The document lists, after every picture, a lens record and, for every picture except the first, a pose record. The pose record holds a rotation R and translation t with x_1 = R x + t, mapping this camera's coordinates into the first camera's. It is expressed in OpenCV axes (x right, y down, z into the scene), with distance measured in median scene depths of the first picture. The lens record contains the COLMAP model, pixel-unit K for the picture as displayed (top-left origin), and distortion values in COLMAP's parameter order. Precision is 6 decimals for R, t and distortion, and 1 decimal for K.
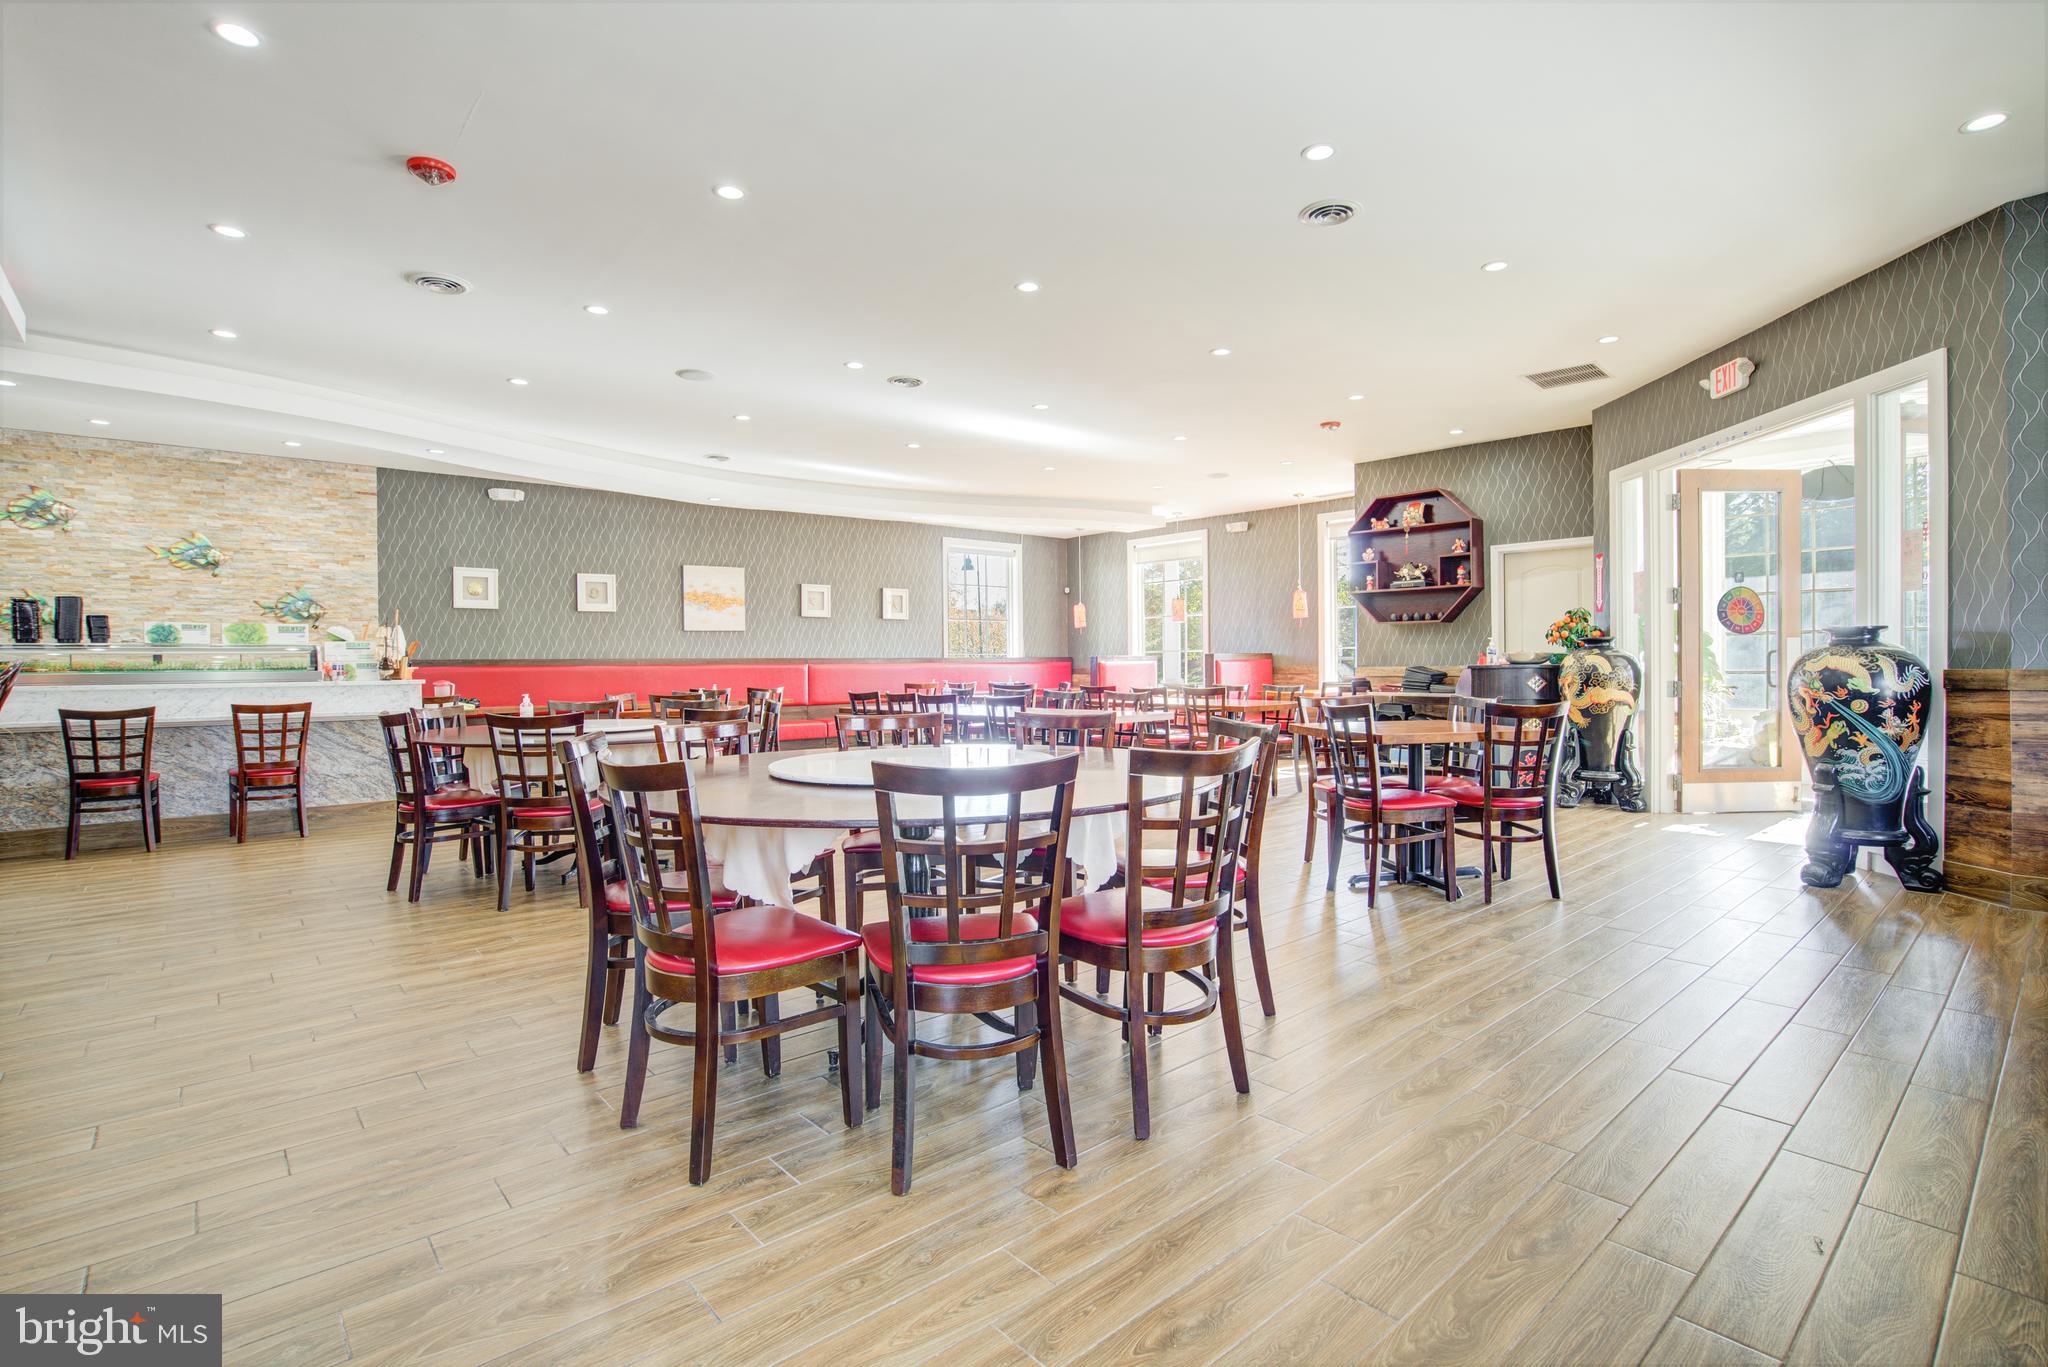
lens RADIAL K [[977.0, 0, 1032.6], [0, 977.0, 678.9], [0, 0, 1]] dist [-0.051615, 0.020238]
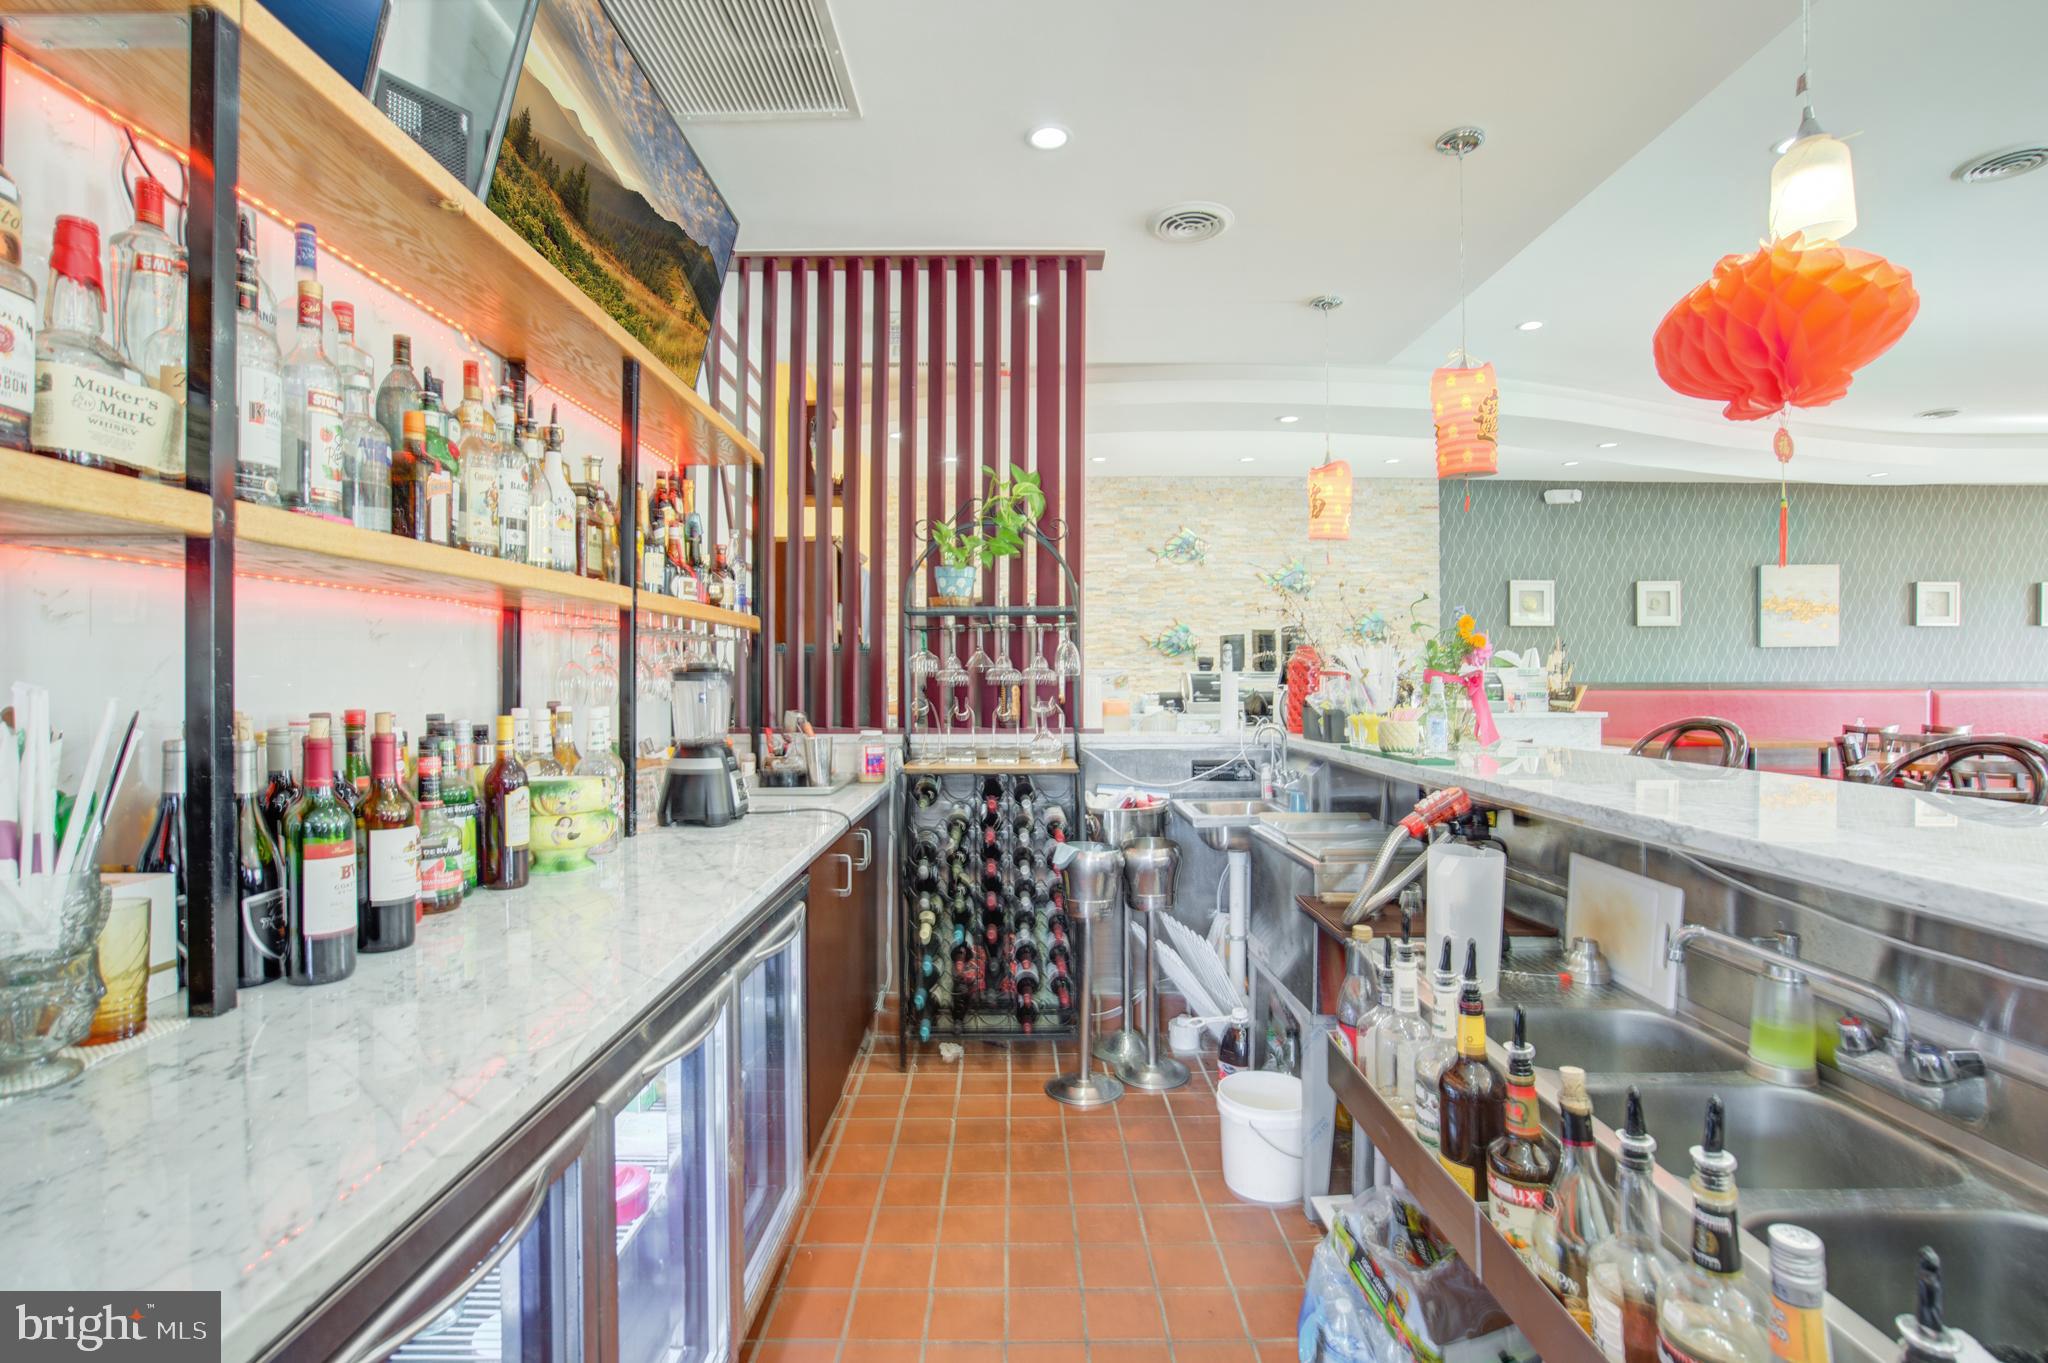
lens RADIAL K [[977.0, 0, 1027.5], [0, 977.0, 657.1], [0, 0, 1]] dist [-0.051615, 0.020238]
pose [[0.764159, -0.004254, -0.645014, -0.420199], [-0.015955, 0.999548, -0.025493, -0.015902], [0.644830, 0.029772, 0.763746, 0.012451]]
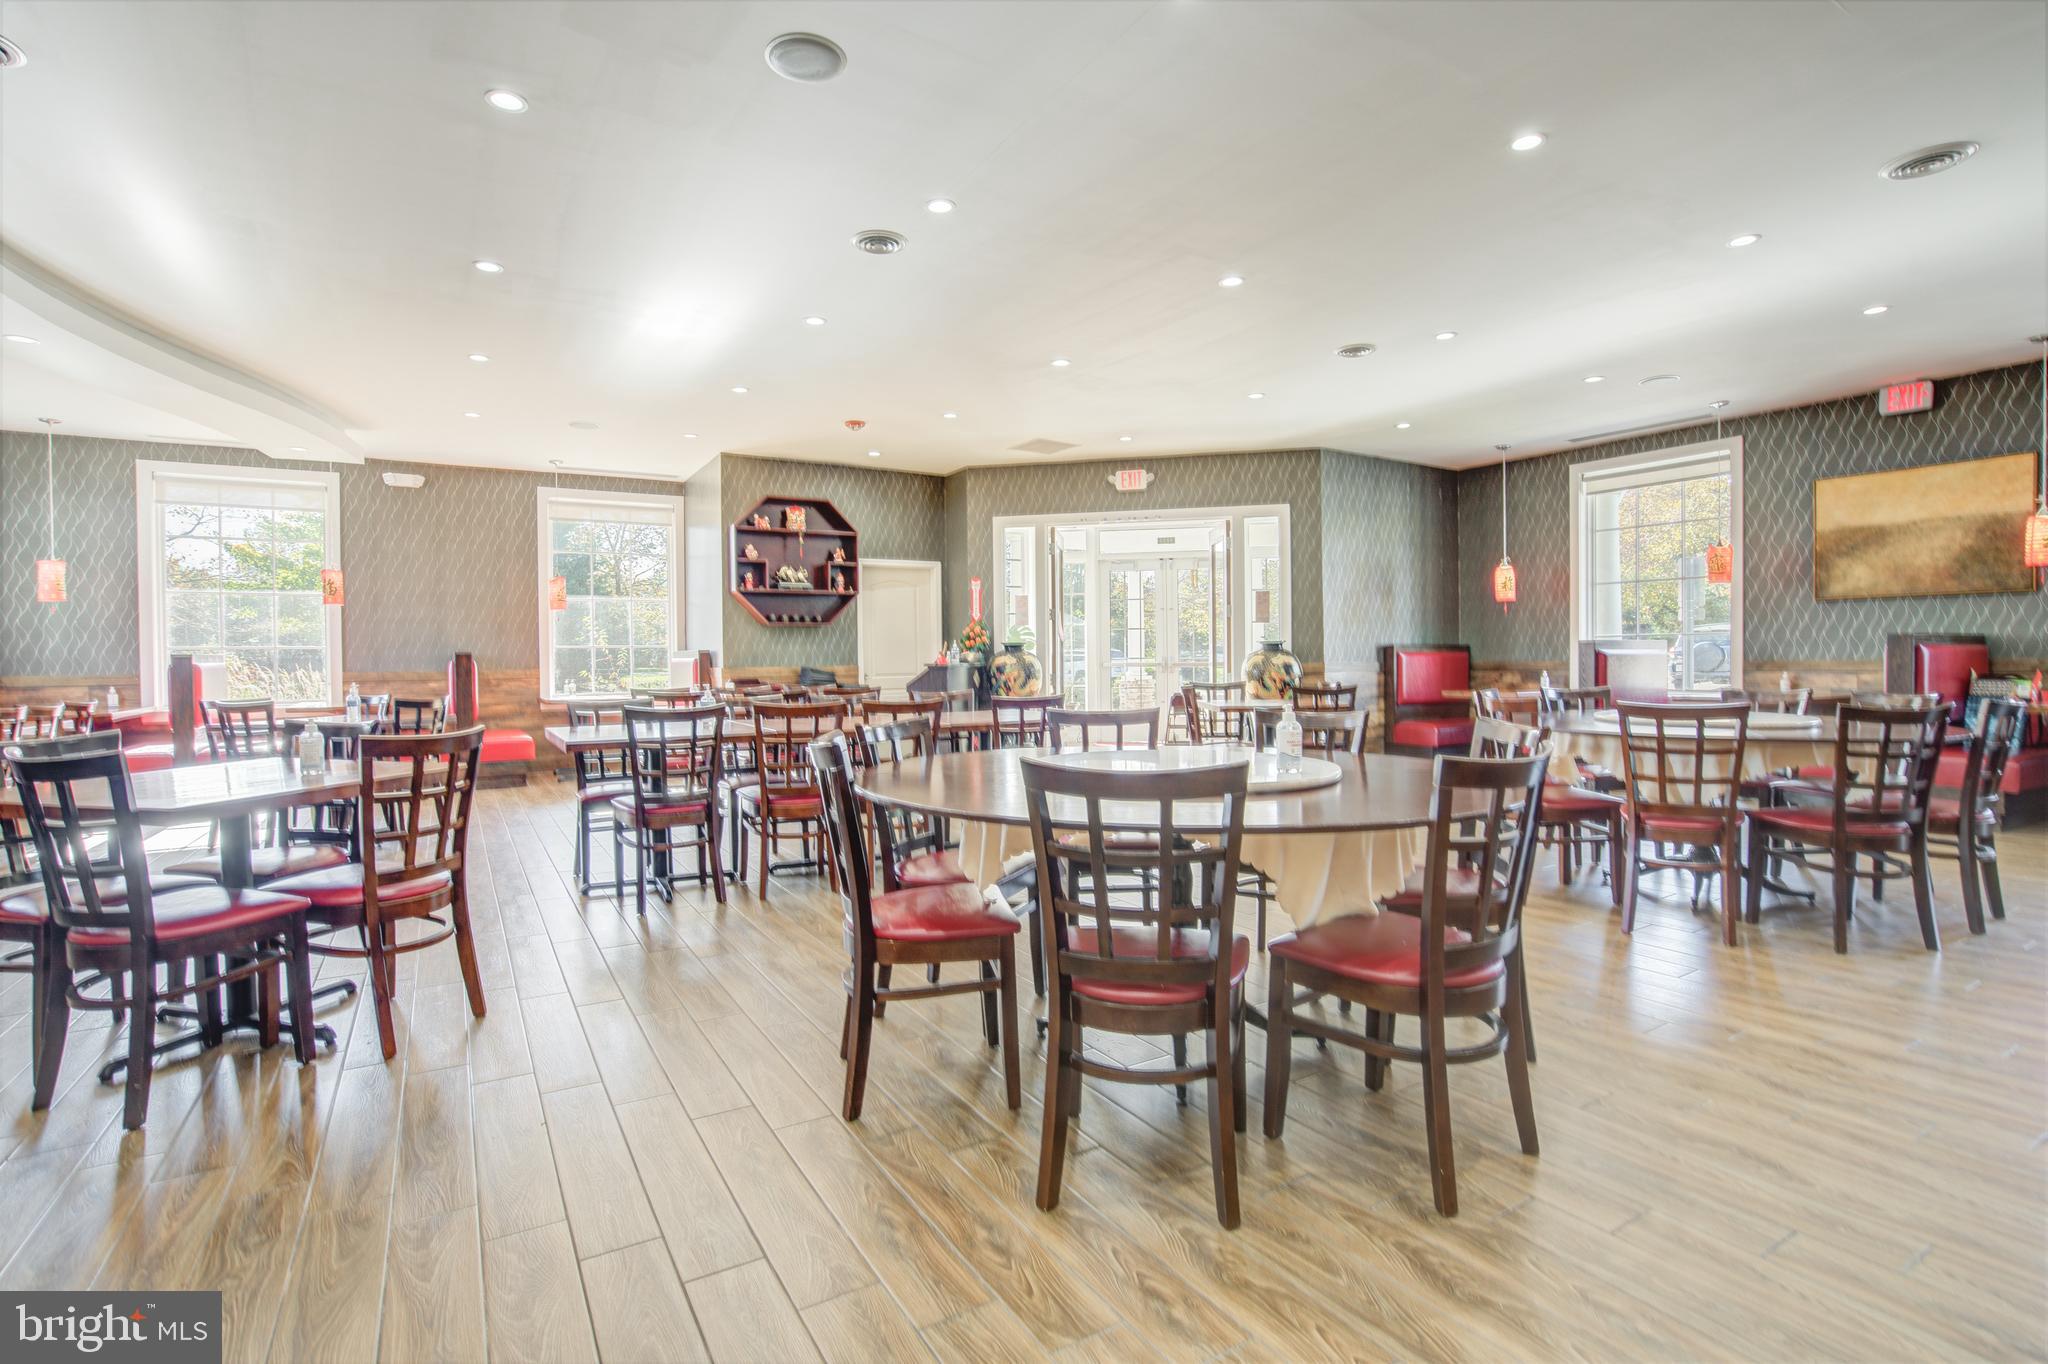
lens RADIAL K [[977.0, 0, 1020.1], [0, 977.0, 677.0], [0, 0, 1]] dist [-0.051615, 0.020238]
pose [[0.181806, -0.007933, 0.983302, -0.631741], [0.022133, 0.999747, 0.003974, -0.000849], [-0.983085, 0.021041, 0.181936, 0.635572]]
